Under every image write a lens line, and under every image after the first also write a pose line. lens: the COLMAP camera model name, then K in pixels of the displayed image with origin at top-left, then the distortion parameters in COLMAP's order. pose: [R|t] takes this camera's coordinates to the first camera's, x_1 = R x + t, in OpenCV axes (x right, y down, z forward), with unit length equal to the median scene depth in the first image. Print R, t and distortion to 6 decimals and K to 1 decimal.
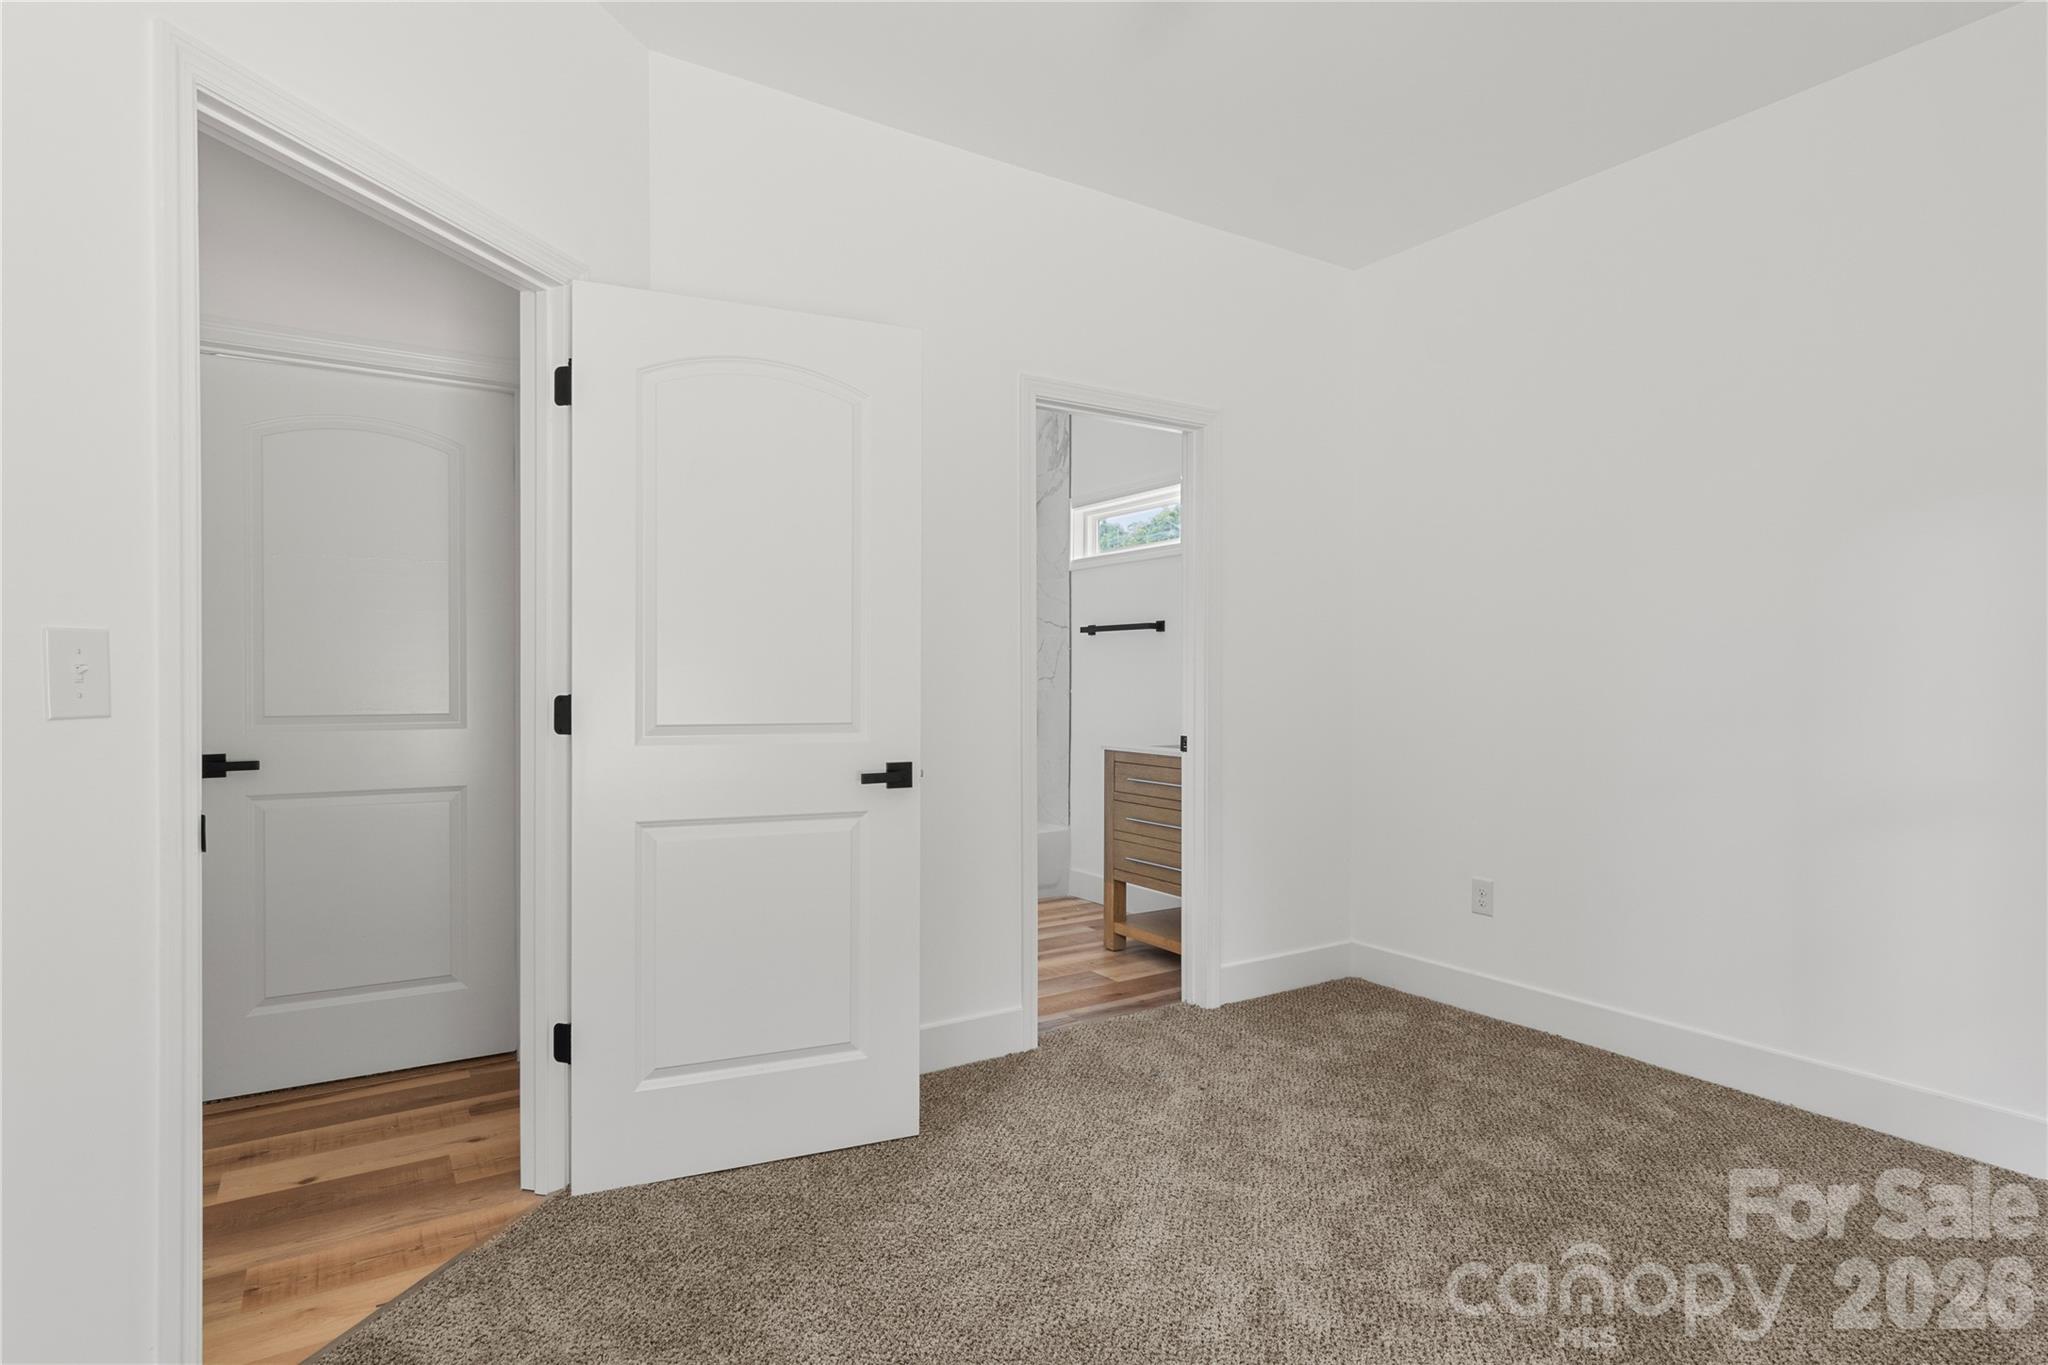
lens RADIAL K [[1064.6, 0, 1011.6], [0, 1064.6, 679.4], [0, 0, 1]] dist [0.005299, 0.001216]
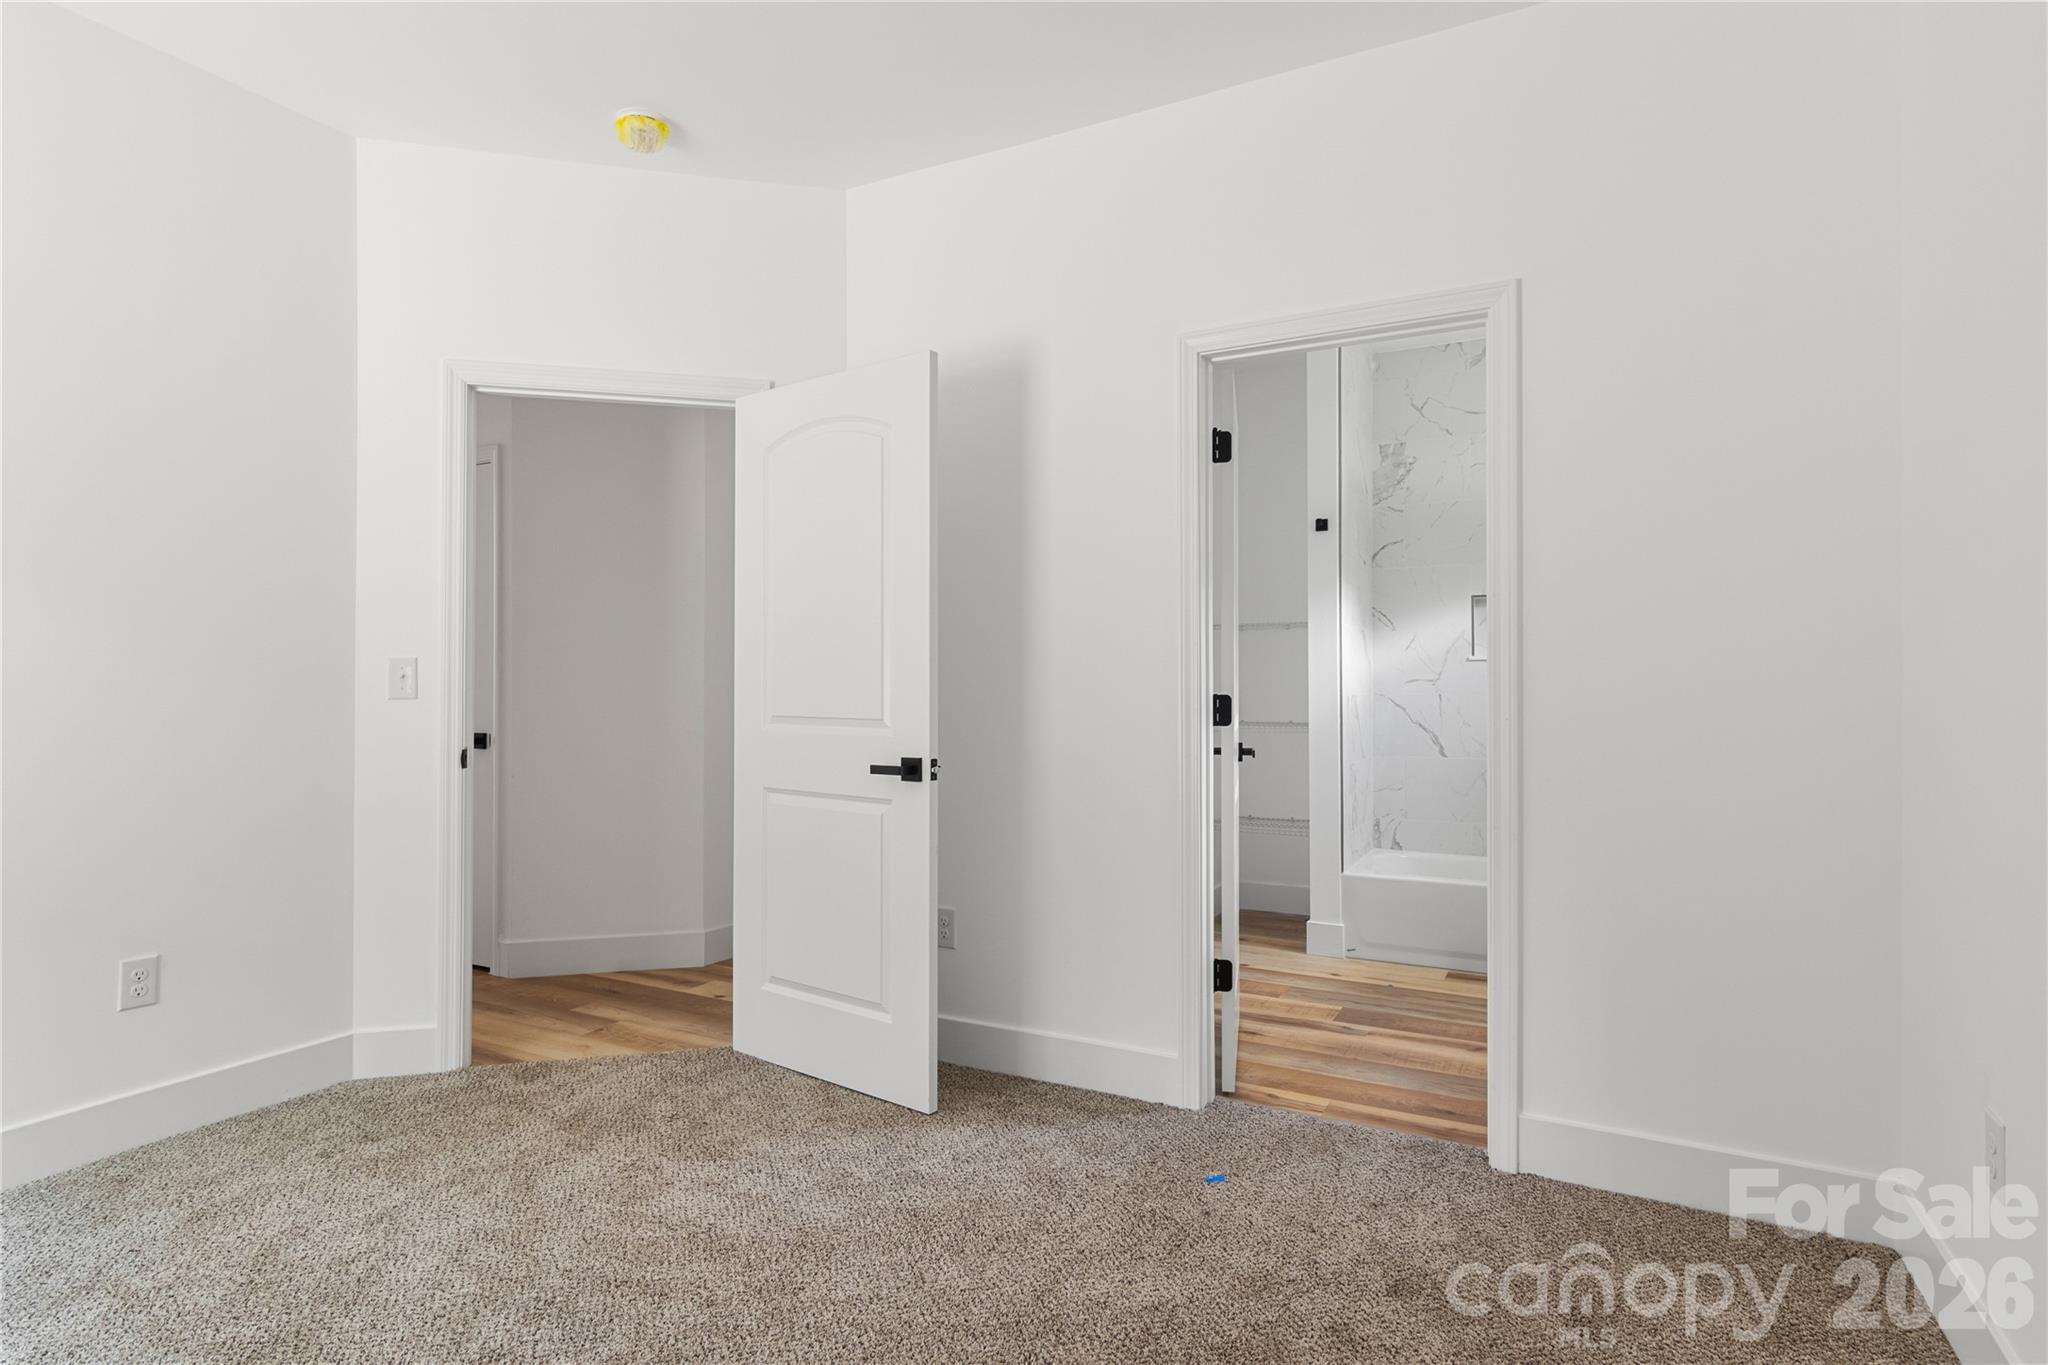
lens RADIAL K [[1064.6, 0, 1016.2], [0, 1064.6, 678.4], [0, 0, 1]] dist [0.005299, 0.001216]
pose [[0.483729, -0.008846, -0.875173, 0.900992], [0.000044, 0.999949, -0.010083, 0.008865], [0.875218, 0.004839, 0.483705, 0.580860]]
